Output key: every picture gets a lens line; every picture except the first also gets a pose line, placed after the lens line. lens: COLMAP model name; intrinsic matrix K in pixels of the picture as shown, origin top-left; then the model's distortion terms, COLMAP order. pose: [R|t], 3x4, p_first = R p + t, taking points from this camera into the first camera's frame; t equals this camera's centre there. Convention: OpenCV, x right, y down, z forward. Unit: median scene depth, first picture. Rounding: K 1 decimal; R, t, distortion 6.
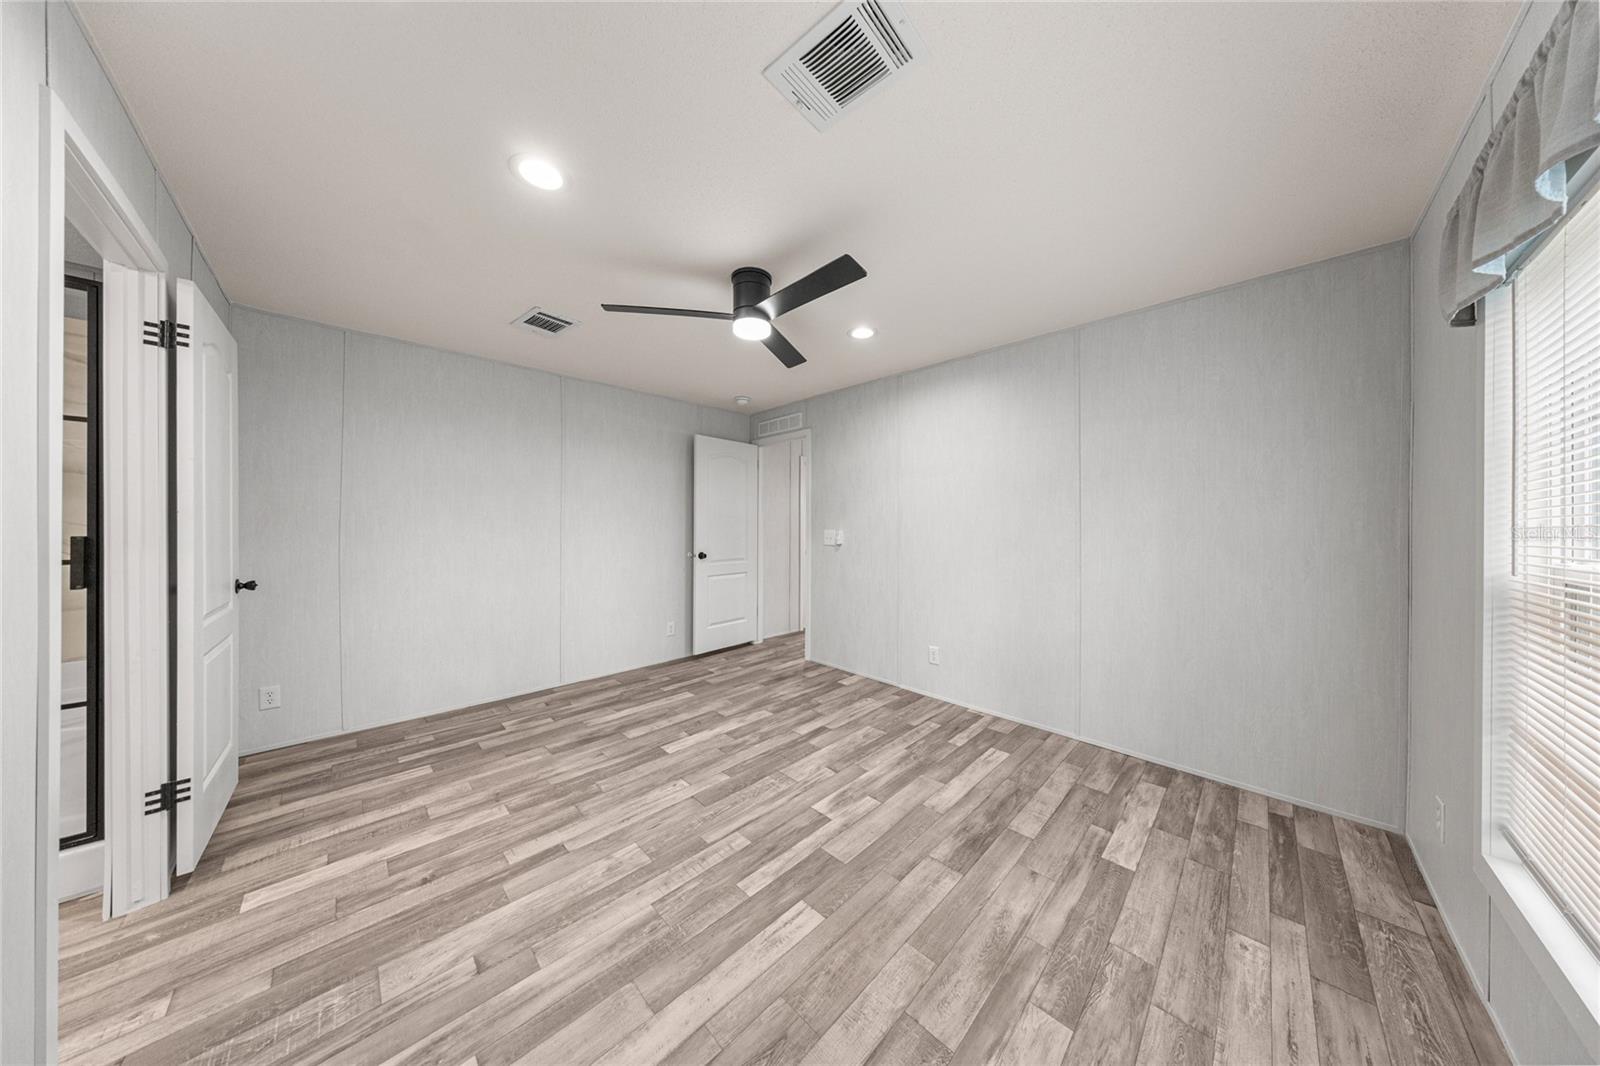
lens RADIAL K [[461.9, 0, 801.5], [0, 461.9, 530.4], [0, 0, 1]] dist [-0.009681, 0.000079]
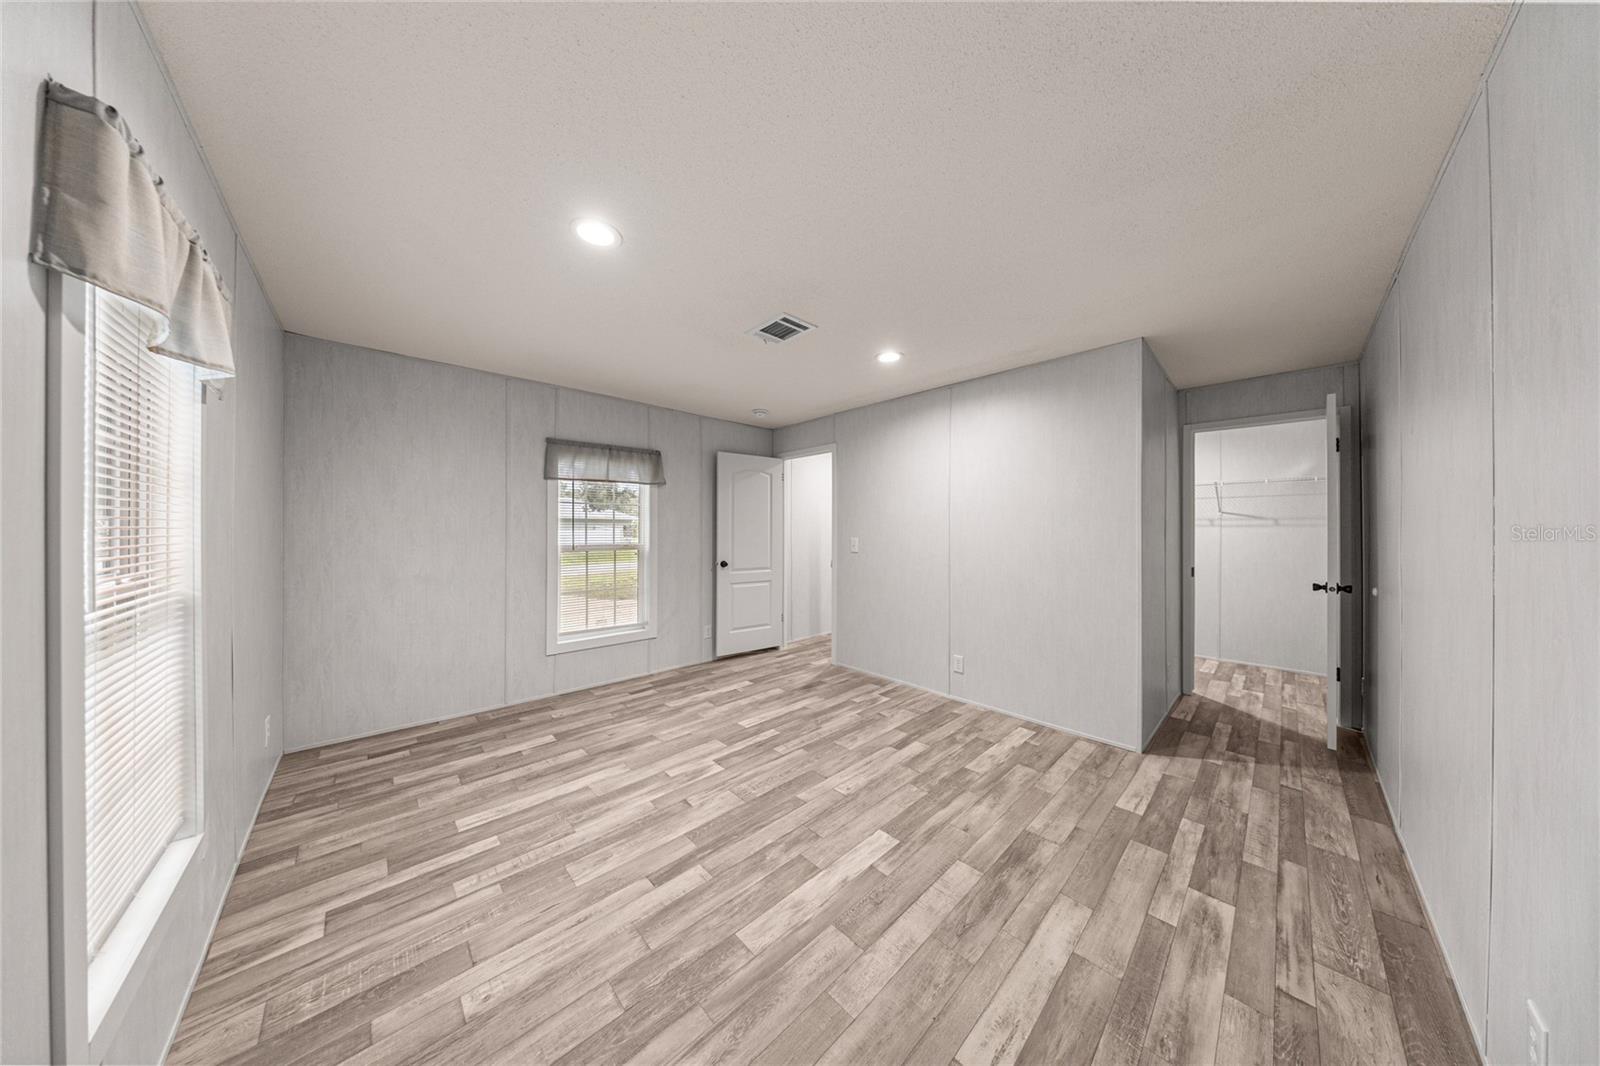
lens RADIAL K [[461.9, 0, 801.5], [0, 461.9, 530.4], [0, 0, 1]] dist [-0.009681, 0.000079]
pose [[-0.999619, -0.008069, 0.026387, -0.187021], [-0.007645, 0.999840, 0.016165, -0.045655], [-0.026513, 0.015957, -0.999521, 1.973384]]
